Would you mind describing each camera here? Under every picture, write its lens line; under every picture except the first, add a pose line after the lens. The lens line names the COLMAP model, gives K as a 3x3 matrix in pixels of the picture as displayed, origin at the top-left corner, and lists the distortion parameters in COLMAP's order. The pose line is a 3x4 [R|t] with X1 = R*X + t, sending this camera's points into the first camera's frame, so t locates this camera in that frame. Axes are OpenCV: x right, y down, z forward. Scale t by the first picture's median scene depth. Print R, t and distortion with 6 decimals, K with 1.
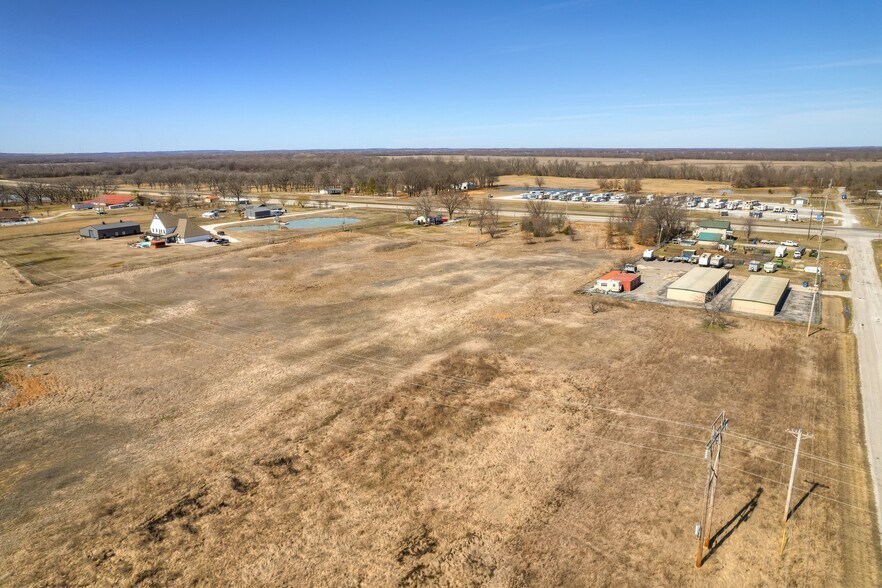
lens RADIAL K [[564.7, 0, 443.9], [0, 564.7, 295.4], [0, 0, 1]] dist [-0.075773, 0.067351]
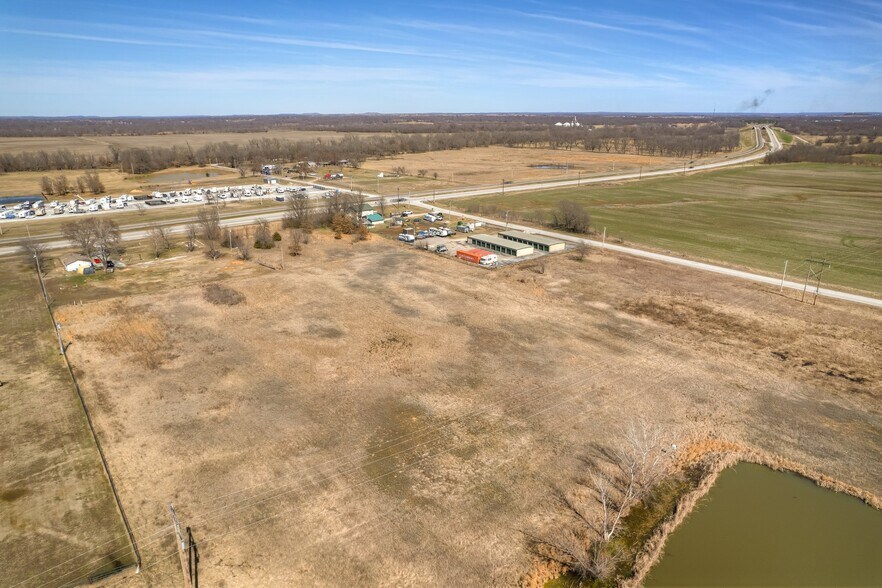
lens RADIAL K [[564.7, 0, 443.9], [0, 564.7, 295.4], [0, 0, 1]] dist [-0.075773, 0.067351]
pose [[0.300255, -0.288066, 0.909321, -1.101919], [0.241822, 0.945152, 0.219568, -0.282598], [-0.922697, 0.153968, 0.353447, 0.650777]]
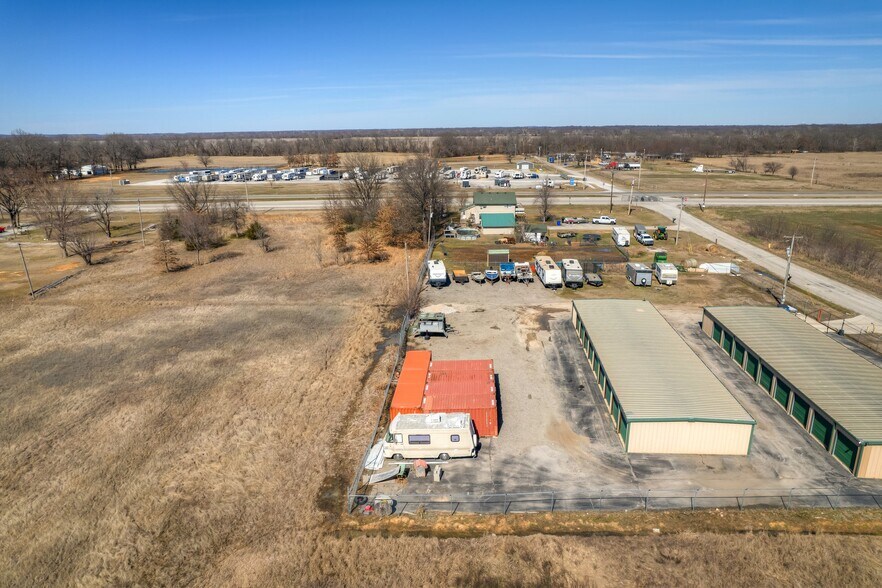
lens RADIAL K [[564.7, 0, 443.9], [0, 564.7, 295.4], [0, 0, 1]] dist [-0.075773, 0.067351]
pose [[0.853459, -0.150629, 0.498918, 0.173643], [0.136699, 0.988504, 0.064599, -0.111980], [-0.502913, 0.013069, 0.864238, 0.783606]]
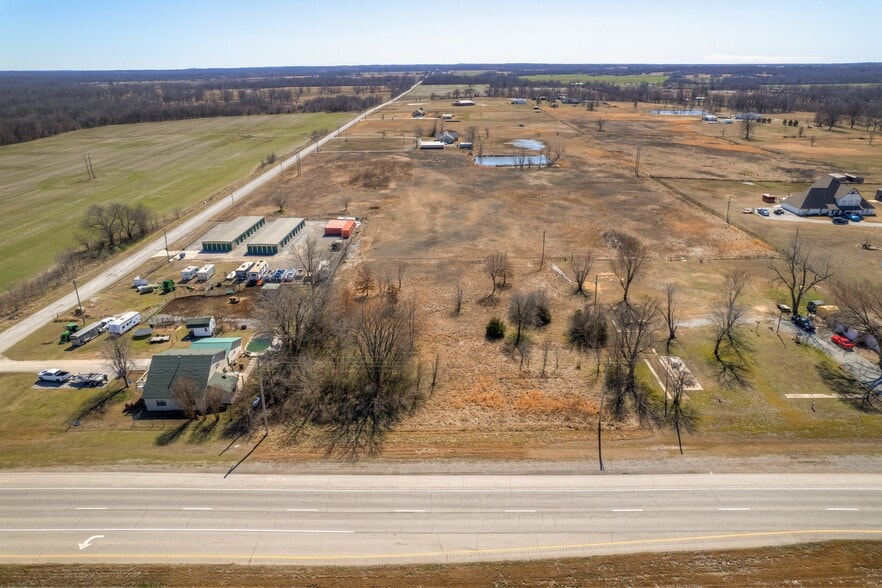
lens RADIAL K [[564.7, 0, 443.9], [0, 564.7, 295.4], [0, 0, 1]] dist [-0.075773, 0.067351]
pose [[-0.834001, 0.227542, -0.502660, 0.855273], [-0.122767, 0.811646, 0.571104, -0.703775], [0.537931, 0.538011, -0.648979, 2.197558]]
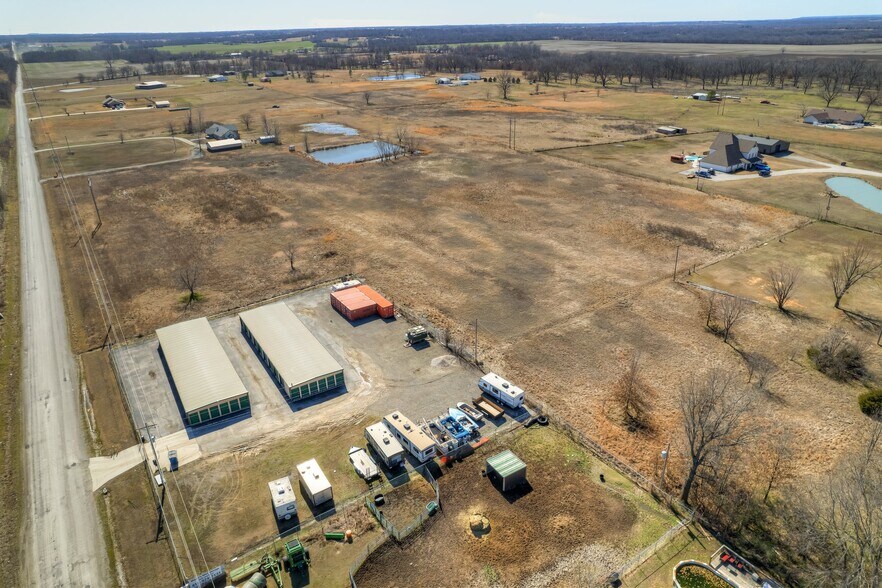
lens RADIAL K [[564.7, 0, 443.9], [0, 564.7, 295.4], [0, 0, 1]] dist [-0.075773, 0.067351]
pose [[-0.355559, 0.424069, -0.832912, 1.000447], [-0.215863, 0.829794, 0.514631, -0.501700], [0.909385, 0.362776, -0.203500, 1.374733]]
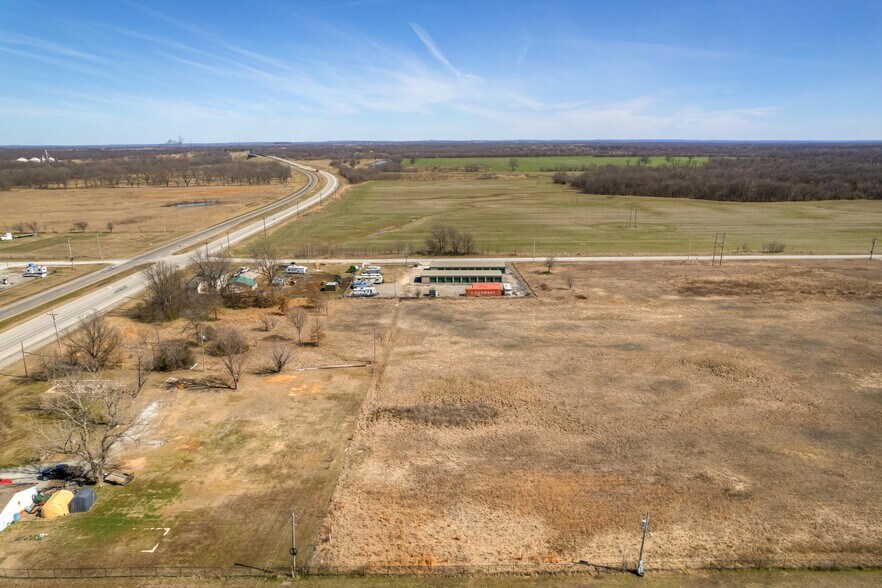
lens RADIAL K [[564.7, 0, 443.9], [0, 564.7, 295.4], [0, 0, 1]] dist [-0.075773, 0.067351]
pose [[-0.567817, -0.205659, 0.797050, -0.726696], [0.220030, 0.895133, 0.387716, -0.584849], [-0.793203, 0.395527, -0.463020, 1.832962]]
